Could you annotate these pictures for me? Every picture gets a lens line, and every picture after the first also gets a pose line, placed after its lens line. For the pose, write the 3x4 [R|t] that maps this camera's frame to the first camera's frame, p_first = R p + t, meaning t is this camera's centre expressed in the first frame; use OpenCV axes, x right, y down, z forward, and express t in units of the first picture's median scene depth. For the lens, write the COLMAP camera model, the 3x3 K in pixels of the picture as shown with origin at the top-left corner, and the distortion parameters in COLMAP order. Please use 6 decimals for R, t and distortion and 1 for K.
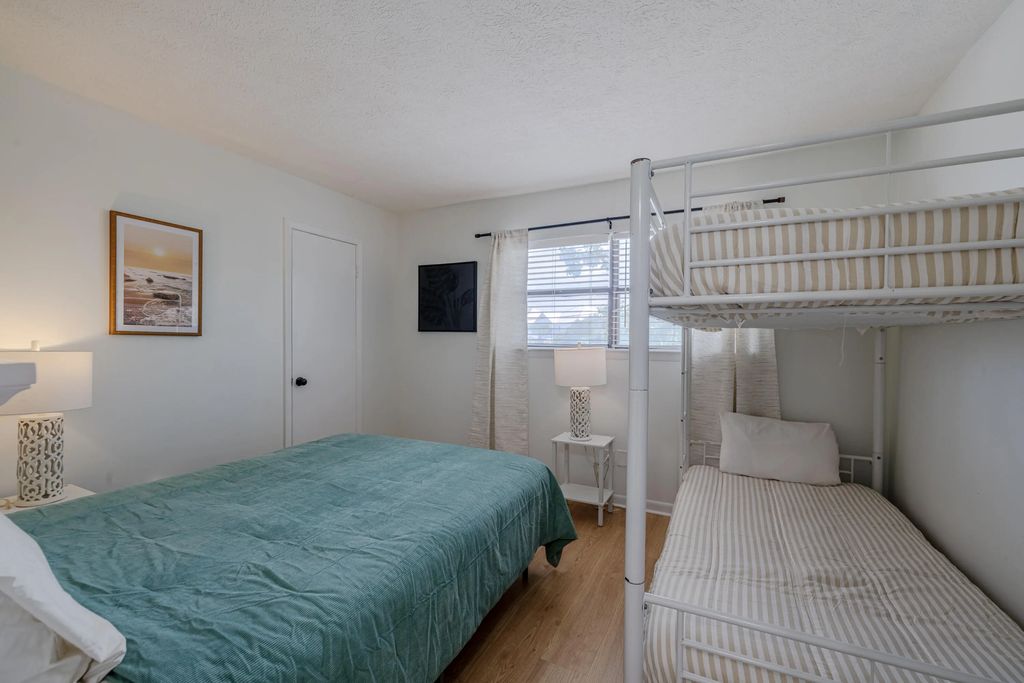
lens RADIAL K [[434.7, 0, 510.0], [0, 434.7, 341.8], [0, 0, 1]] dist [0.002231, 0.000358]
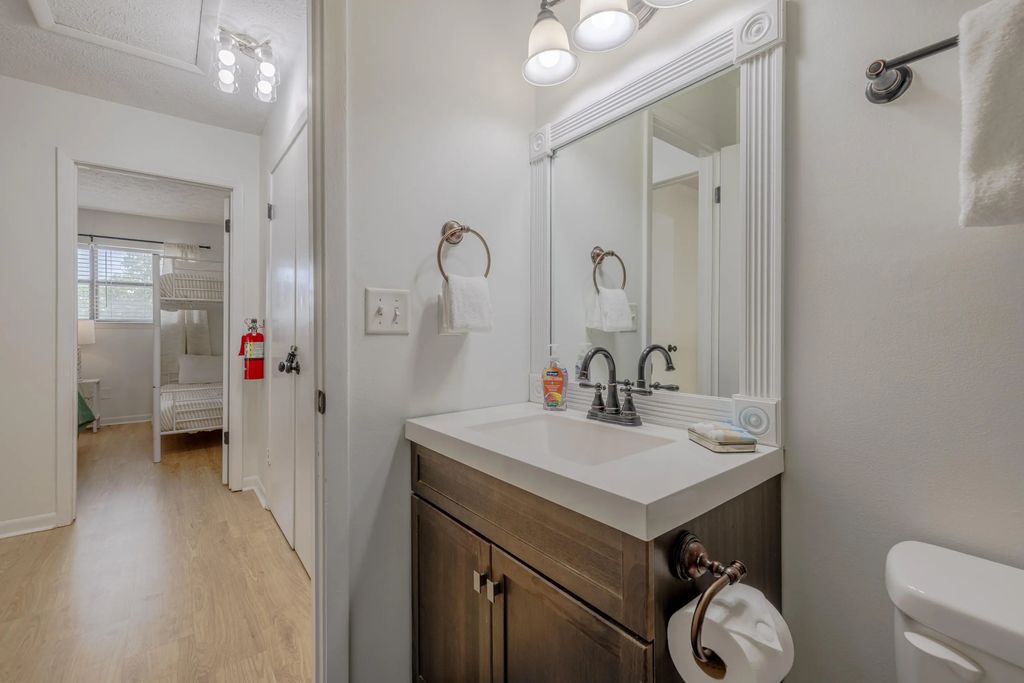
lens RADIAL K [[434.7, 0, 510.0], [0, 434.7, 337.3], [0, 0, 1]] dist [0.002231, 0.000358]
pose [[0.419444, -0.023900, 0.907466, -0.608496], [0.010120, 0.999714, 0.021652, 0.060304], [-0.907725, 0.000102, 0.419566, -1.071820]]
